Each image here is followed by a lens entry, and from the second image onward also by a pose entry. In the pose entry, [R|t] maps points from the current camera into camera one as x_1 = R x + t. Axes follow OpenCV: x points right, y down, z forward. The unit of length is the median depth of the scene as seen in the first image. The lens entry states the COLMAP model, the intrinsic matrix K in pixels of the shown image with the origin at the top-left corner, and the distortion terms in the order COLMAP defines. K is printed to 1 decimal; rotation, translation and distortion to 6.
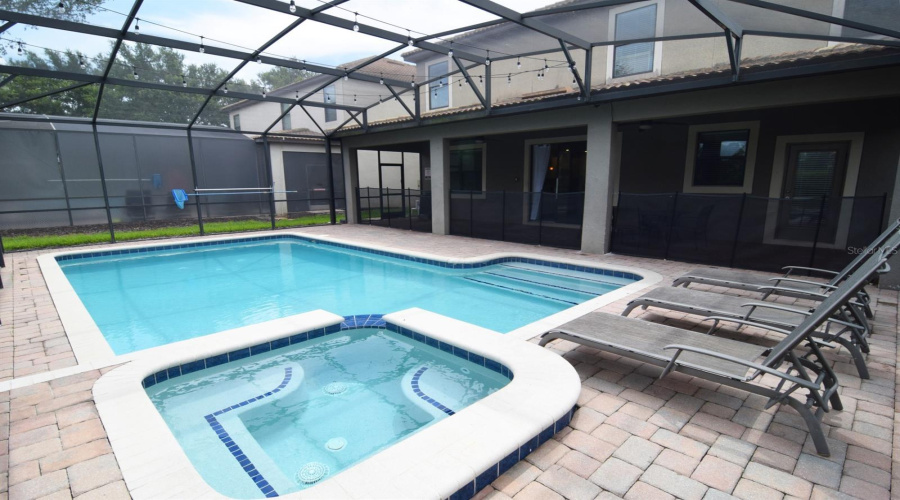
lens RADIAL K [[451.7, 0, 450.0], [0, 451.7, 250.0], [0, 0, 1]] dist [-0.005736, -0.001325]
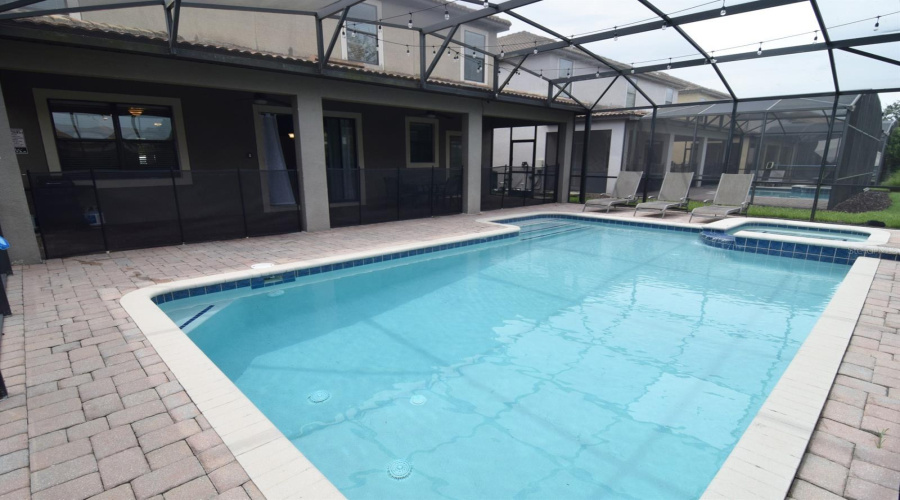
lens RADIAL K [[448.7, 0, 450.3], [0, 448.7, 276.6], [0, 0, 1]] dist [-0.001261, -0.000237]
pose [[0.026942, -0.248813, 0.968177, -0.827244], [0.146355, 0.959073, 0.242401, -0.119924], [-0.988865, 0.135167, 0.062254, 0.821950]]
